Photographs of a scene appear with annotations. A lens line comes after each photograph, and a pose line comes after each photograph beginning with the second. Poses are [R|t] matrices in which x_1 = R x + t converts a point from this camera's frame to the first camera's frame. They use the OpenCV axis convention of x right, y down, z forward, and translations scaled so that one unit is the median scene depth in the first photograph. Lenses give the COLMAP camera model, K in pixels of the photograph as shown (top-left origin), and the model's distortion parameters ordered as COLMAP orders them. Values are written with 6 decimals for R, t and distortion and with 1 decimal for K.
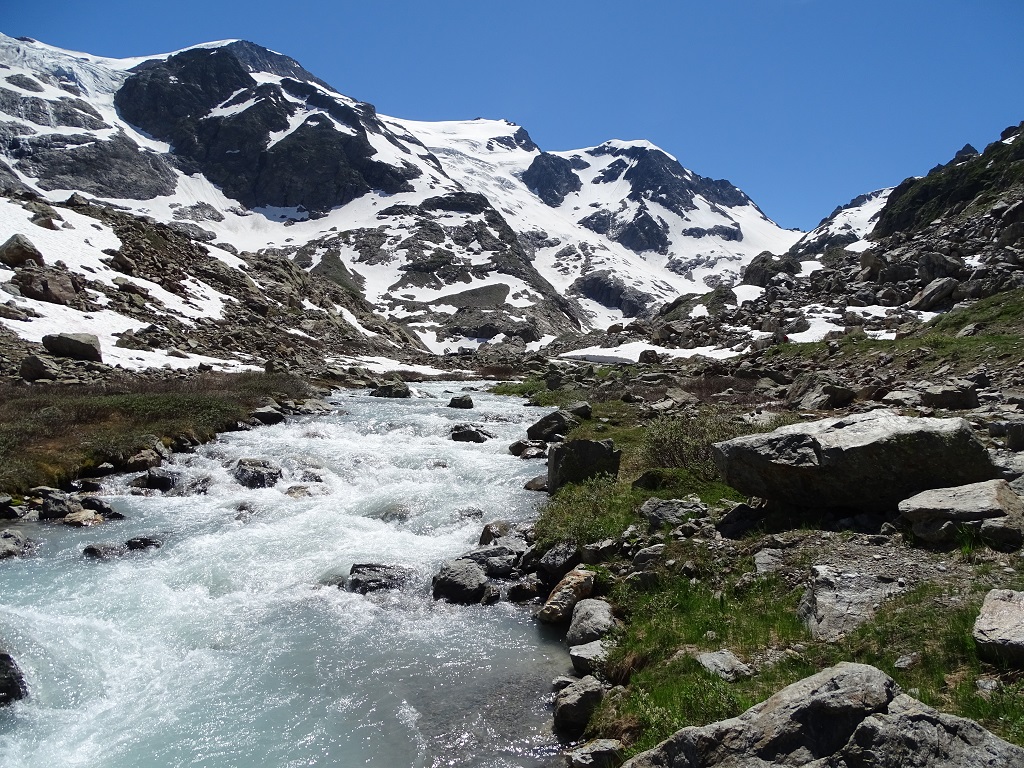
lens RADIAL K [[666.8, 0, 512.0], [0, 666.8, 384.0], [0, 0, 1]] dist [-0.030021, 0.005379]
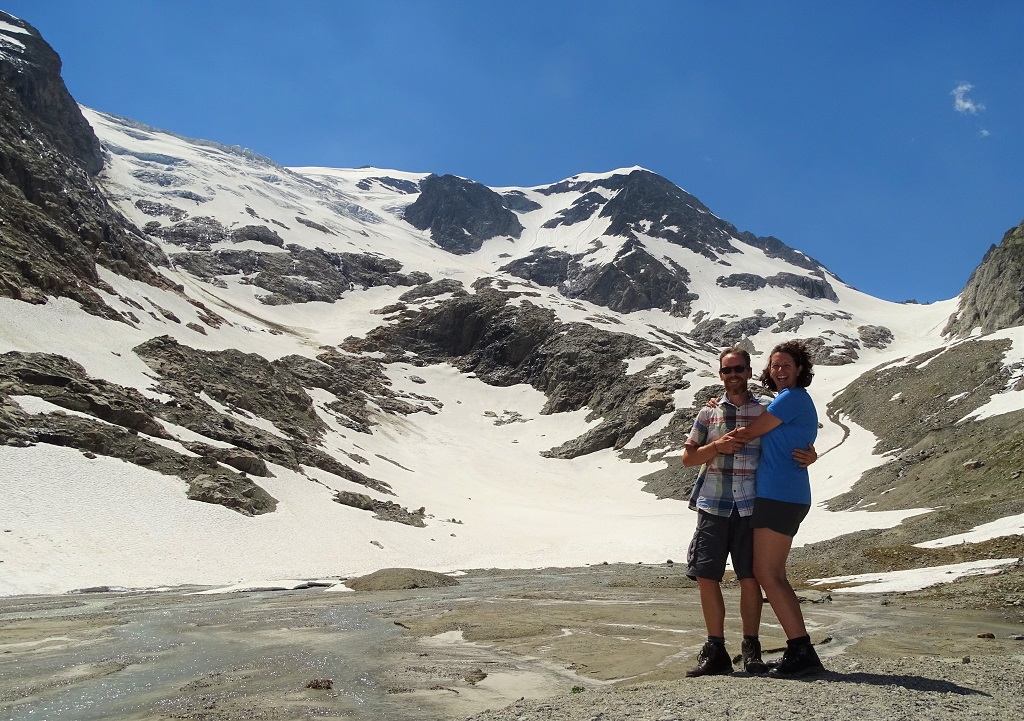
lens RADIAL K [[833.1, 0, 538.8], [0, 833.1, 392.9], [0, 0, 1]] dist [0.033674, 0.000231]
pose [[0.997572, -0.056073, 0.041313, 0.091889], [0.063845, 0.973258, -0.220664, -0.020585], [-0.027835, 0.222766, 0.974475, 0.408193]]
